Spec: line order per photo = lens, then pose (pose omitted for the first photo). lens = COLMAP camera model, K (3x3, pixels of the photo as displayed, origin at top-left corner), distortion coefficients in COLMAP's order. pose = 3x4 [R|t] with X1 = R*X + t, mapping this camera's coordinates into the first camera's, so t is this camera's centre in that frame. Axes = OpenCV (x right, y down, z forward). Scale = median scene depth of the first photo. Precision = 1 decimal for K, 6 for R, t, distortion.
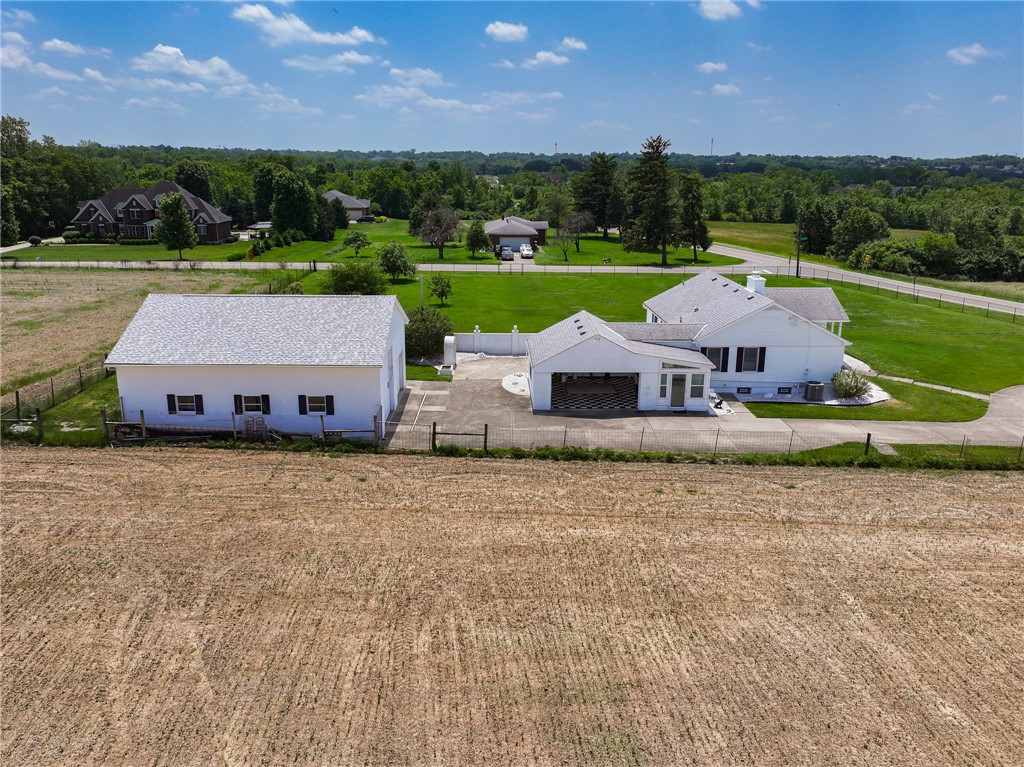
lens RADIAL K [[820.1, 0, 511.7], [0, 820.1, 382.5], [0, 0, 1]] dist [0.020486, -0.014494]
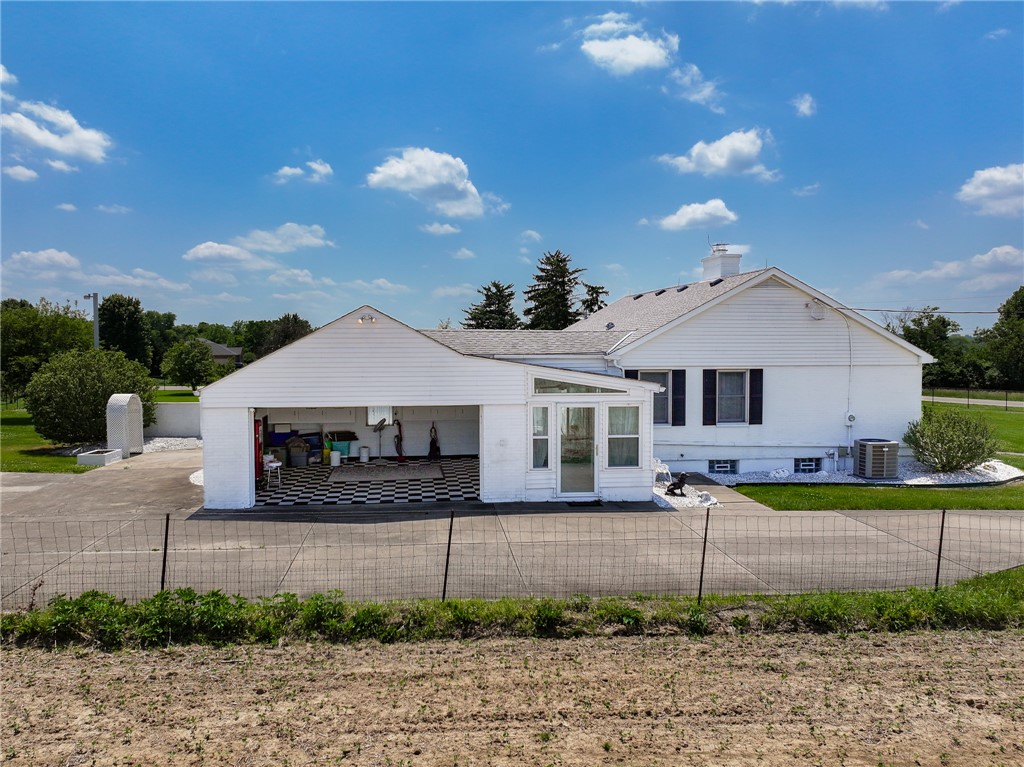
lens RADIAL K [[820.1, 0, 513.5], [0, 820.1, 388.3], [0, 0, 1]] dist [0.020486, -0.014494]
pose [[0.994475, -0.014011, 0.104039, 0.129649], [0.035160, 0.978270, -0.204333, 0.060813], [-0.098915, 0.206862, 0.973357, 0.603286]]
